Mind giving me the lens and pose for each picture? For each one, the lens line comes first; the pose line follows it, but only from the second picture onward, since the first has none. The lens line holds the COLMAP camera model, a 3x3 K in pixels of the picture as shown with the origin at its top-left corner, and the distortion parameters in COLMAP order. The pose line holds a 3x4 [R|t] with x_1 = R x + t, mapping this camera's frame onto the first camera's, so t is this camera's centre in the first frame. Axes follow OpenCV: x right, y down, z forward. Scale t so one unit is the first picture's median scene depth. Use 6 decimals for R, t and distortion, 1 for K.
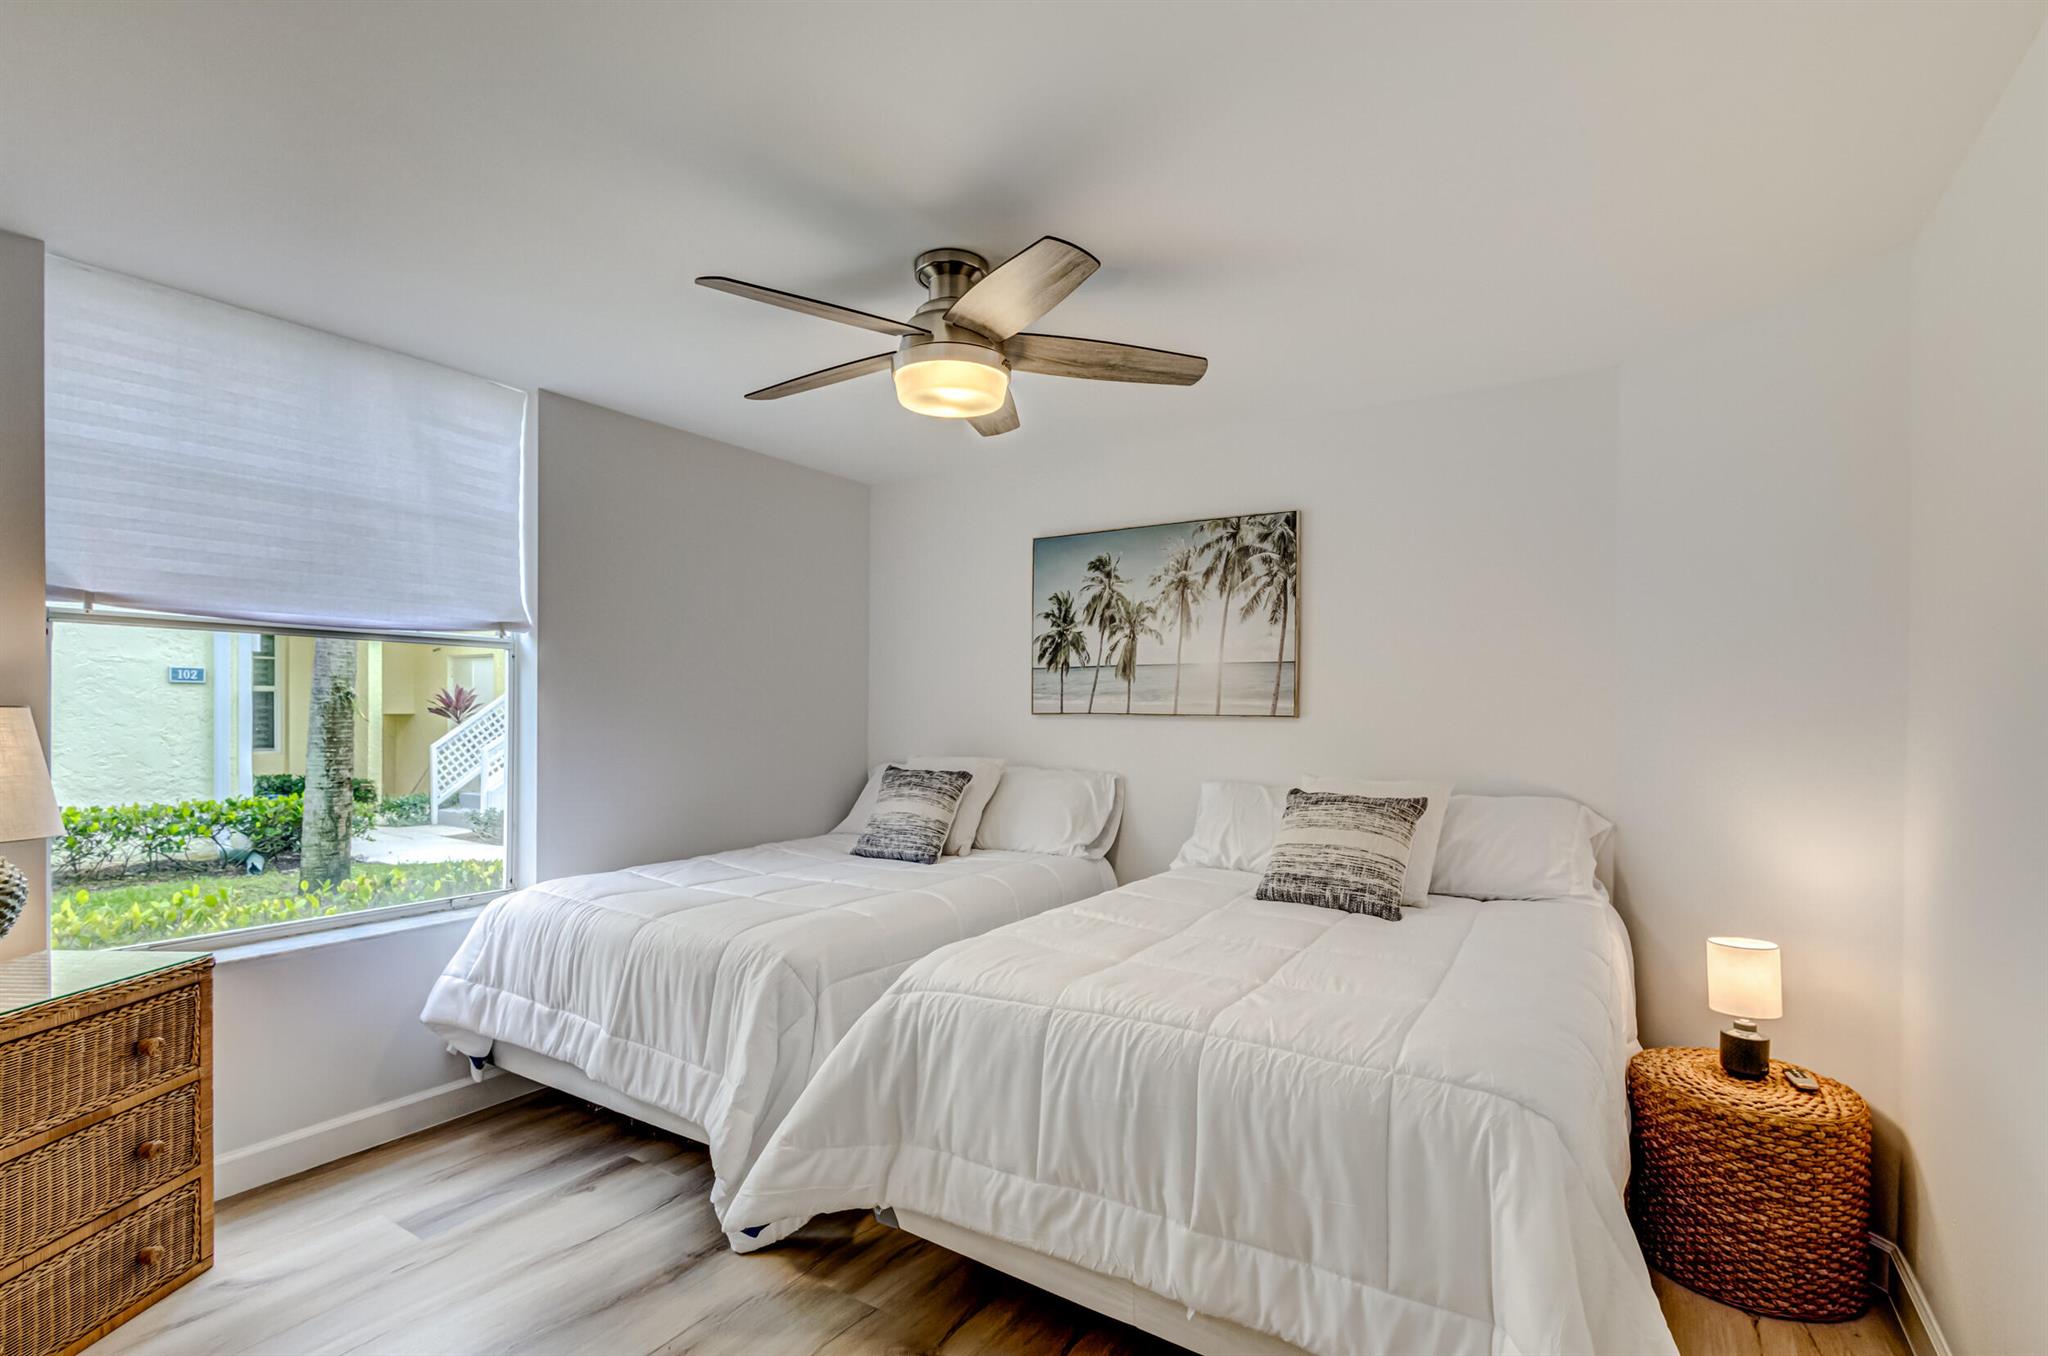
lens RADIAL K [[952.0, 0, 1031.4], [0, 952.0, 719.6], [0, 0, 1]] dist [0.003052, 0.000349]
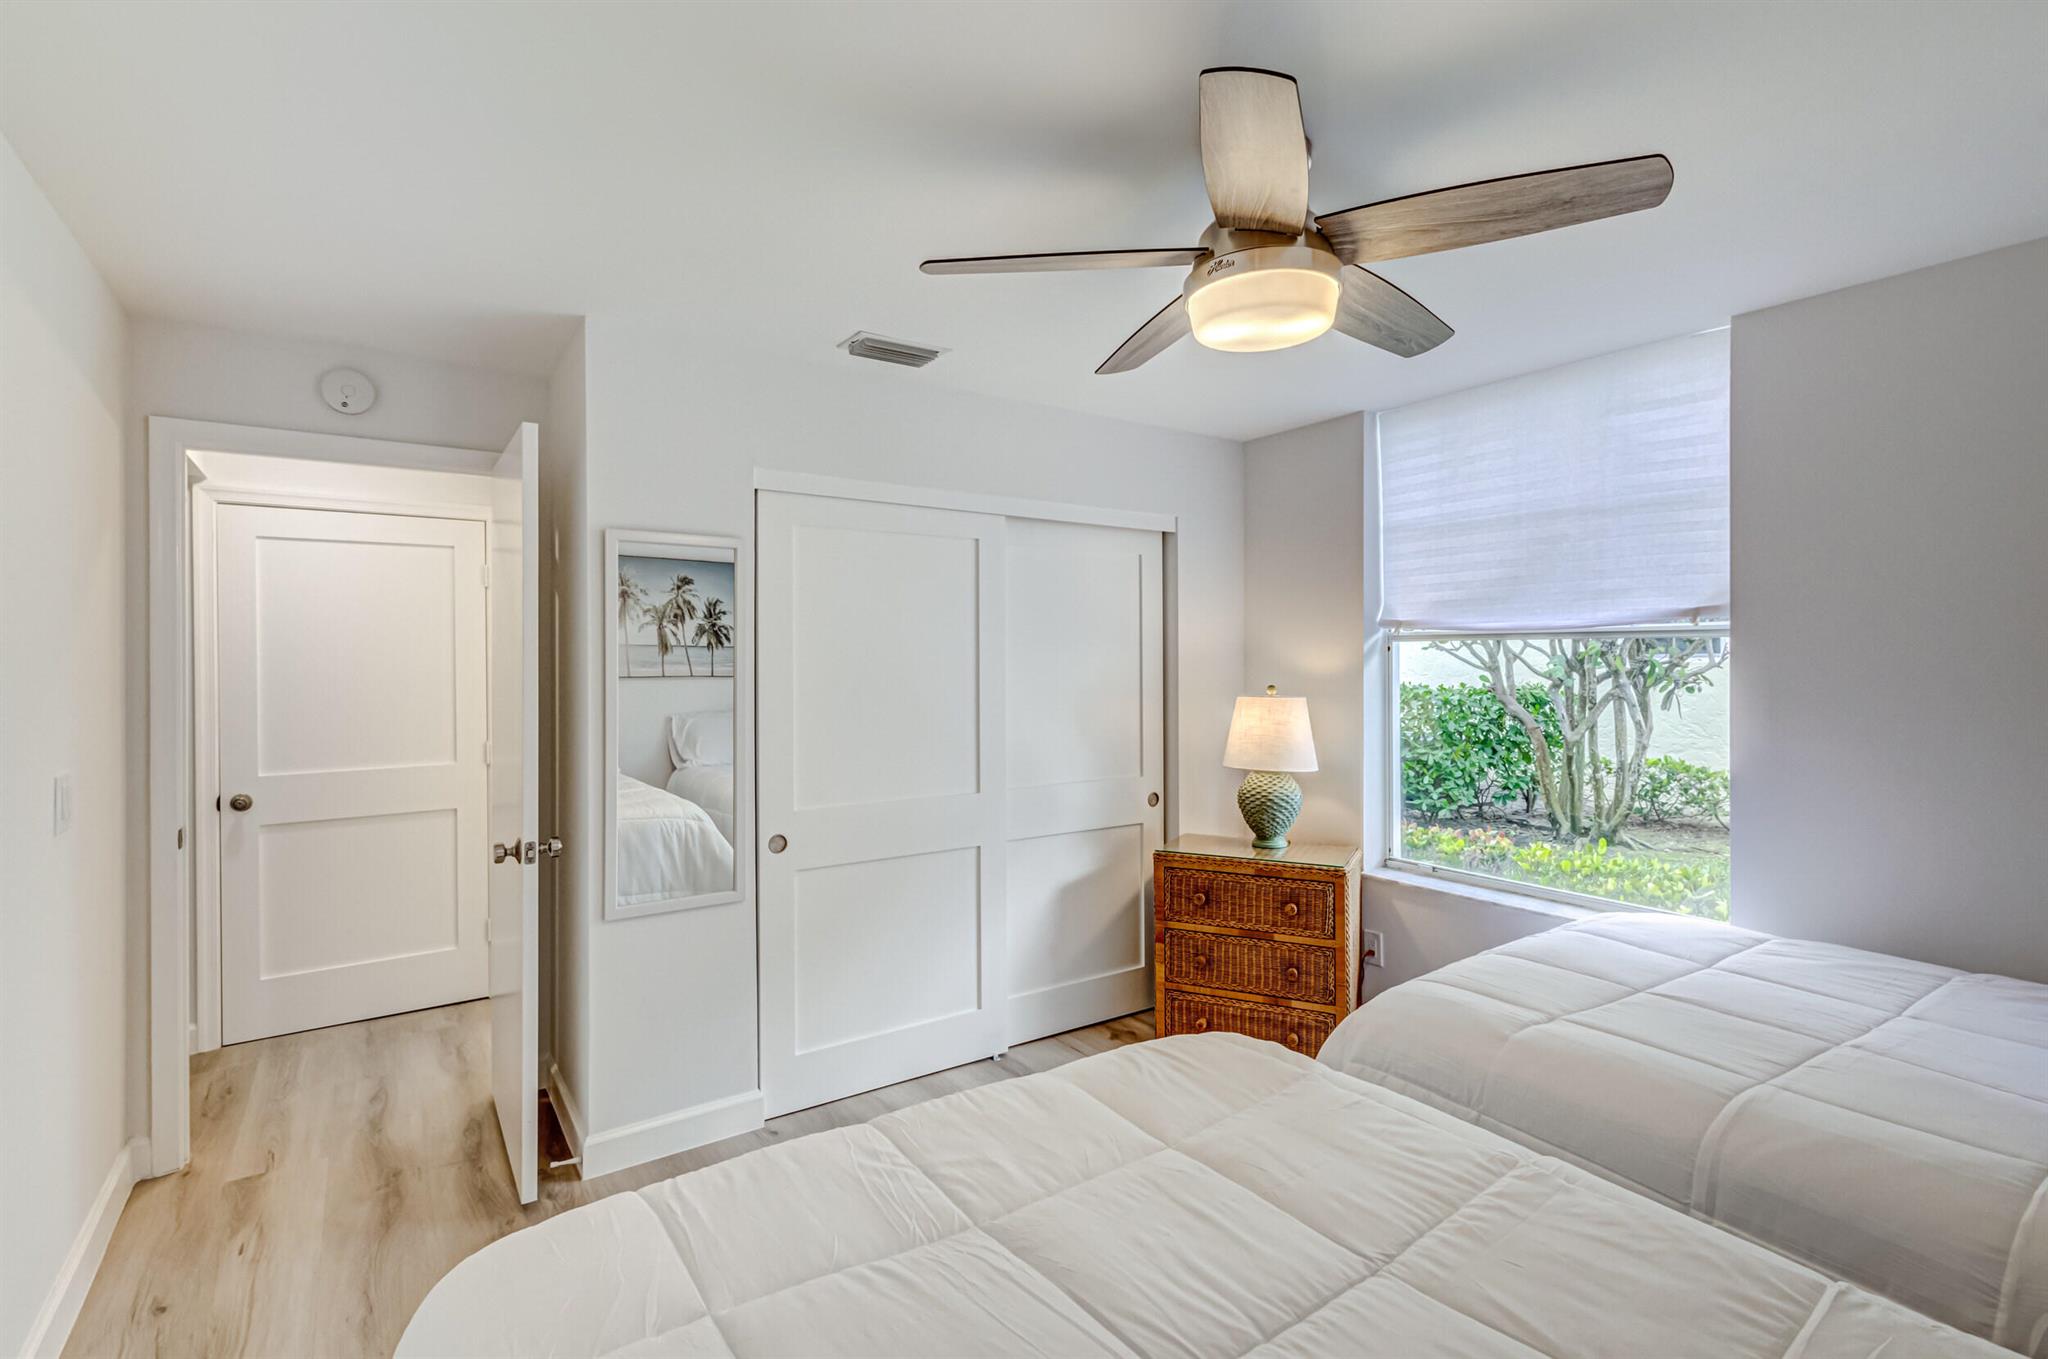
lens RADIAL K [[950.6, 0, 1020.8], [0, 950.6, 674.2], [0, 0, 1]] dist [0.014501, 0.000080]
pose [[-0.385484, 0.004447, -0.922704, 0.599859], [-0.014053, 0.999844, 0.010690, -0.053455], [0.922608, 0.017087, -0.385361, 0.960119]]
